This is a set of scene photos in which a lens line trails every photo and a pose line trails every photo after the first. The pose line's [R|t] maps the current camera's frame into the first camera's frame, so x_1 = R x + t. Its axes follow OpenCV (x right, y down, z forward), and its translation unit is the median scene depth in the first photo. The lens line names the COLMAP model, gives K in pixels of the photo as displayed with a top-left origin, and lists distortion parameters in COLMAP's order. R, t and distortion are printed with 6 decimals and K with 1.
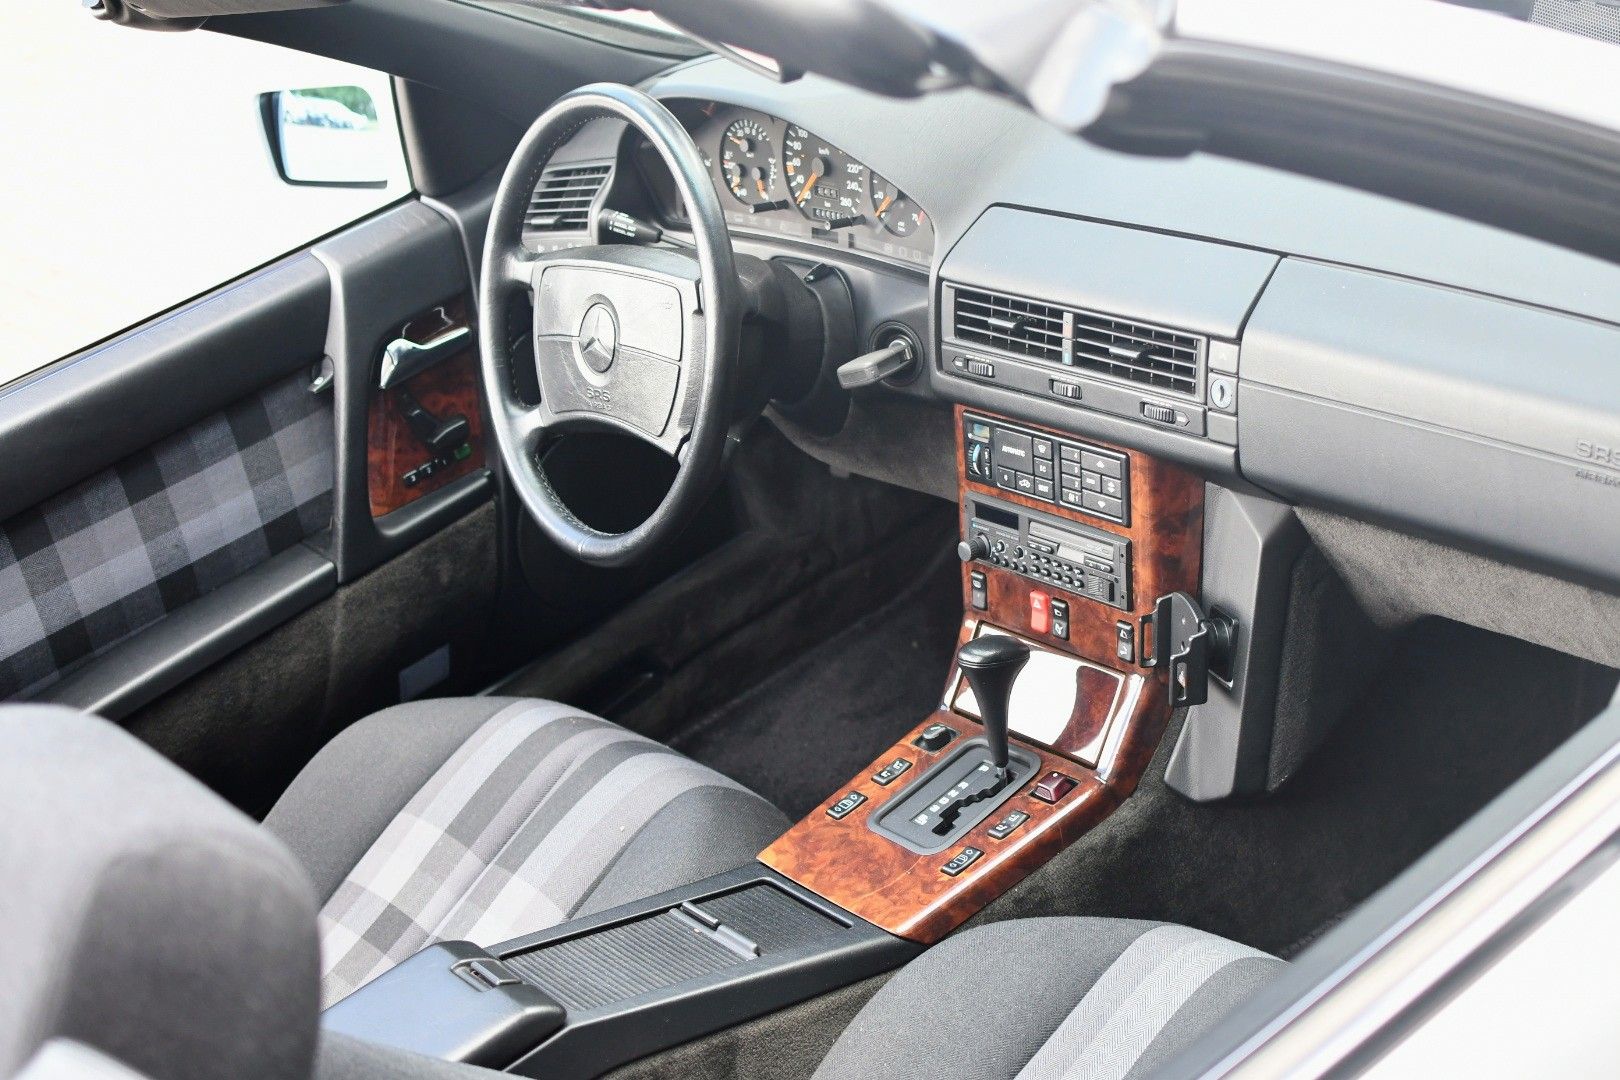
lens RADIAL K [[2499.3, 0, 810.0], [0, 2499.3, 540.0], [0, 0, 1]] dist [-0.193089, 0.214363]
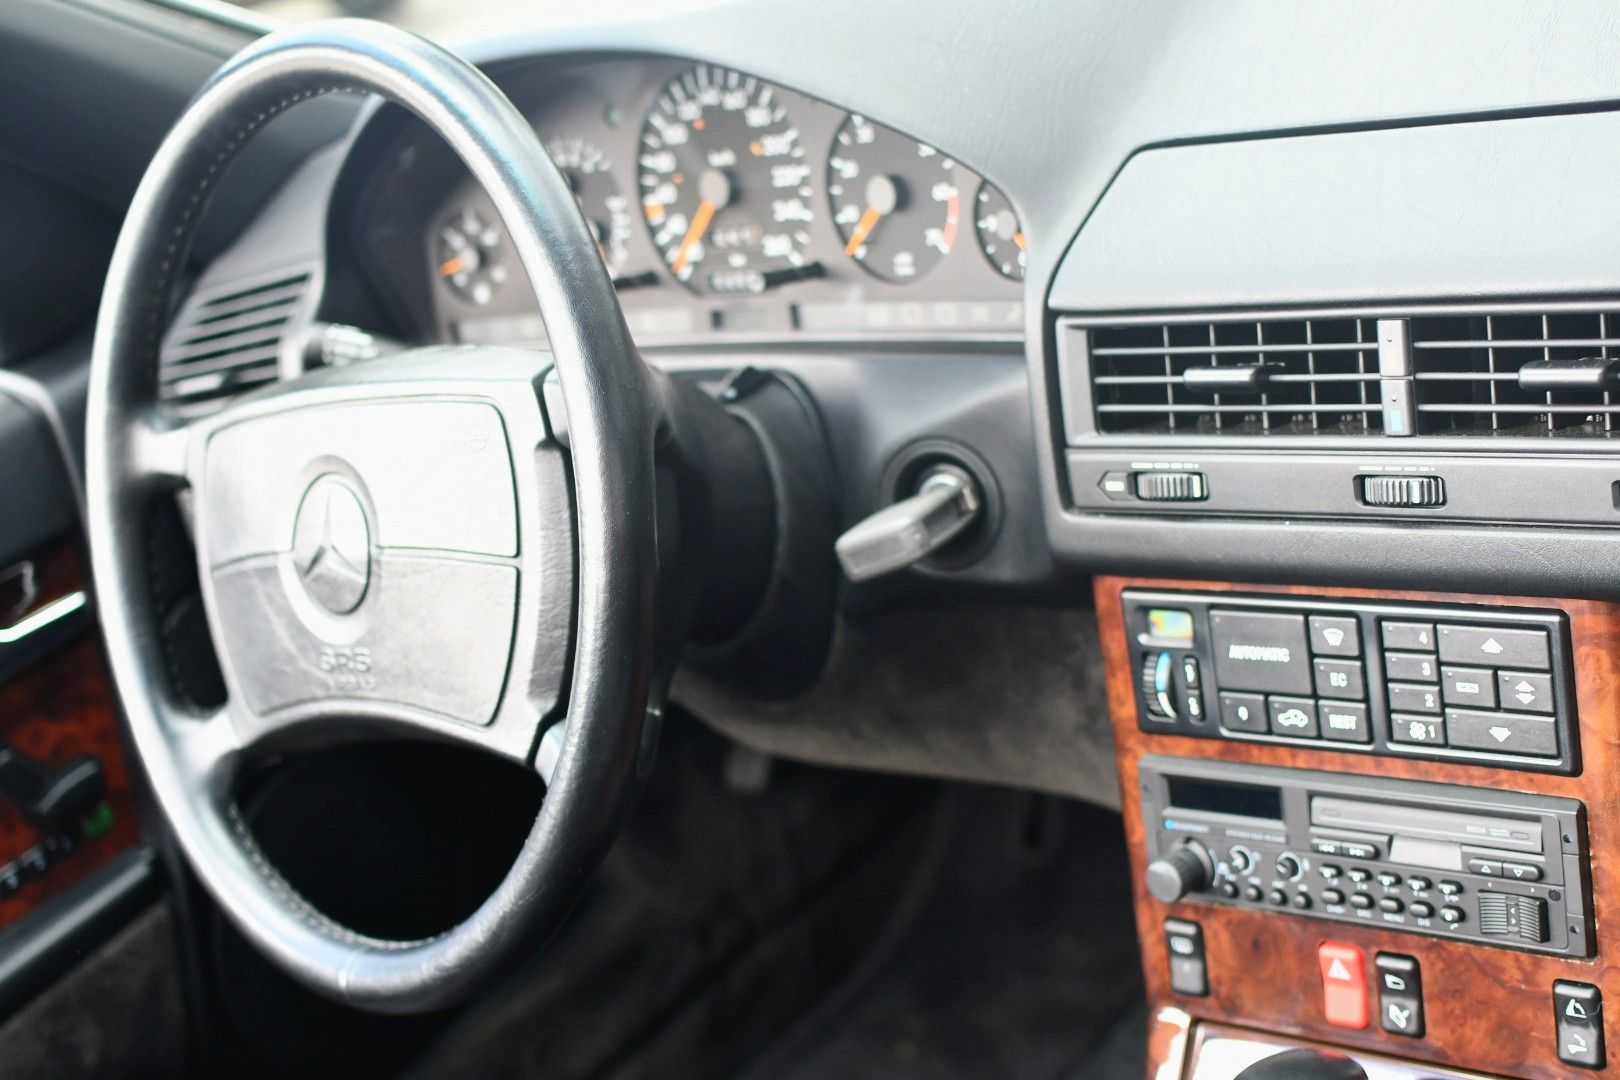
lens RADIAL K [[2499.3, 0, 810.0], [0, 2499.3, 540.0], [0, 0, 1]] dist [-0.193089, 0.214363]
pose [[0.984730, -0.116273, 0.129566, -0.058013], [0.132743, 0.983018, -0.126712, -0.008407], [-0.112633, 0.141976, 0.983441, 0.532952]]
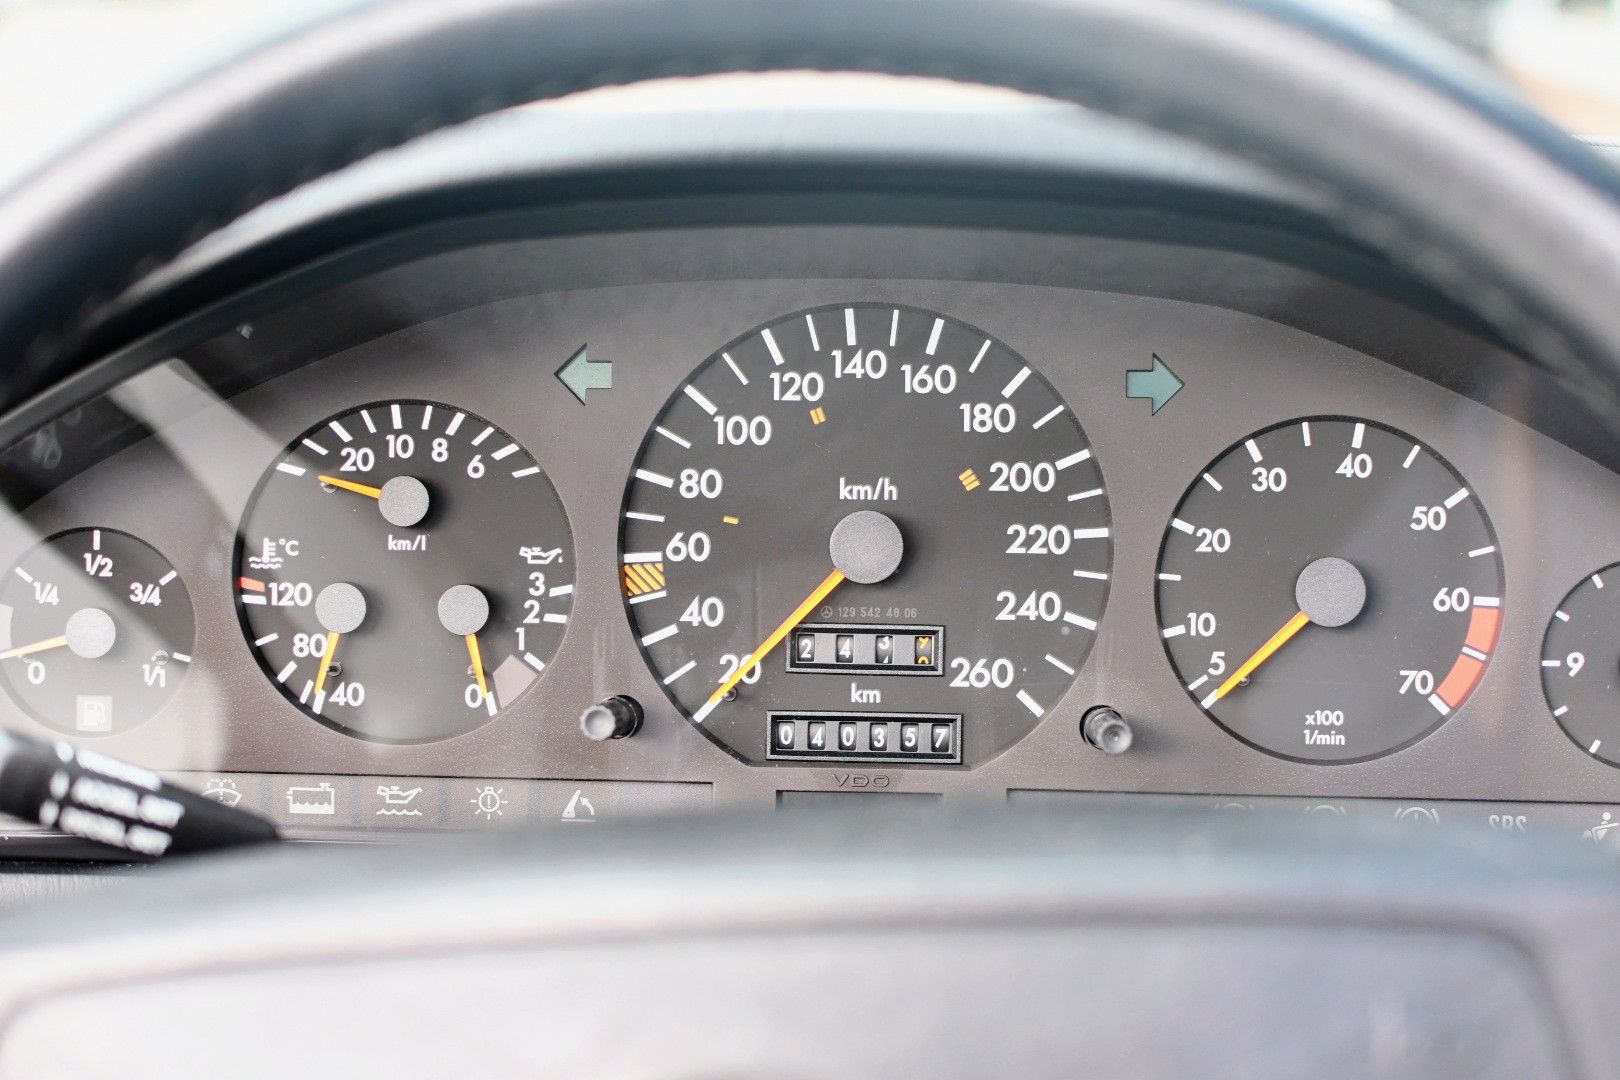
lens RADIAL K [[2499.3, 0, 810.0], [0, 2499.3, 540.0], [0, 0, 1]] dist [-0.193089, 0.214363]
pose [[0.636936, 0.066426, 0.768049, -0.219623], [0.194553, 0.950183, -0.243519, -0.095033], [-0.745963, 0.304533, 0.592283, 0.920131]]
